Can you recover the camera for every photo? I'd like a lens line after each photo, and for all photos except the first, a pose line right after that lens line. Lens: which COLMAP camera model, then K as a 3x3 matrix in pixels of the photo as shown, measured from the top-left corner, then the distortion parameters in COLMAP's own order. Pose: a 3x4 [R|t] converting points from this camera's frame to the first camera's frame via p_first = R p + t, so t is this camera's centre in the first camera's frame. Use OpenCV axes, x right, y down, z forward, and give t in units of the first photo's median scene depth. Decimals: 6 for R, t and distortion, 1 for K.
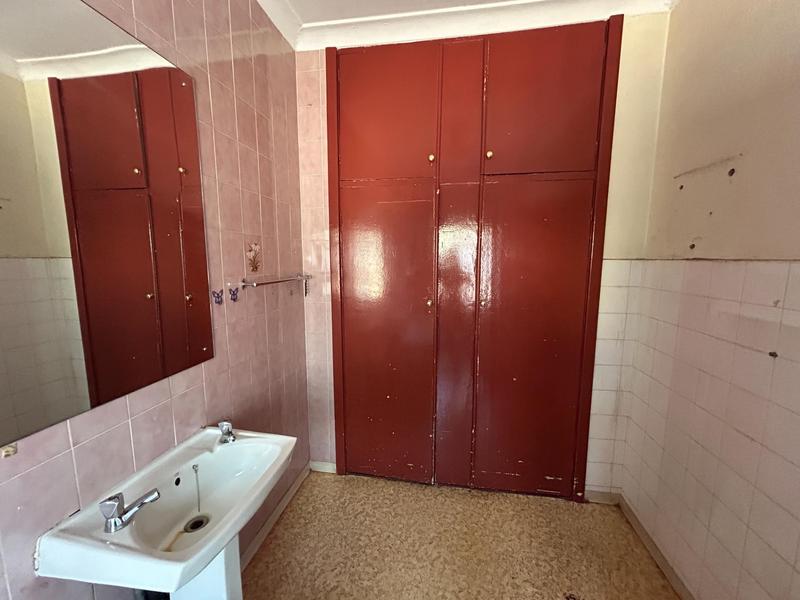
lens RADIAL K [[319.4, 0, 400.0], [0, 319.4, 300.0], [0, 0, 1]] dist [-0.000660, -0.000059]
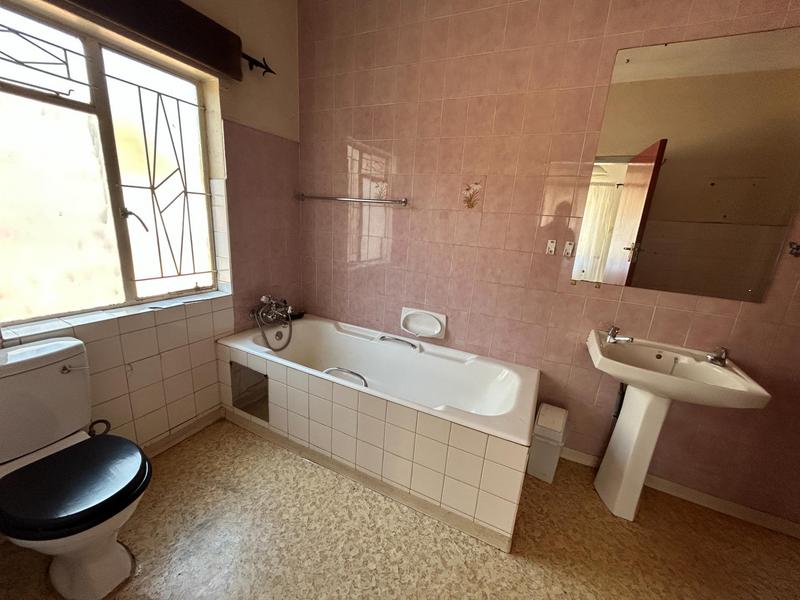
lens RADIAL K [[319.4, 0, 400.0], [0, 319.4, 300.0], [0, 0, 1]] dist [-0.000660, -0.000059]
pose [[-0.274981, 0.224748, -0.934812, 0.756653], [-0.191442, 0.940025, 0.282316, -0.057916], [0.942197, 0.256594, -0.215463, 1.113420]]
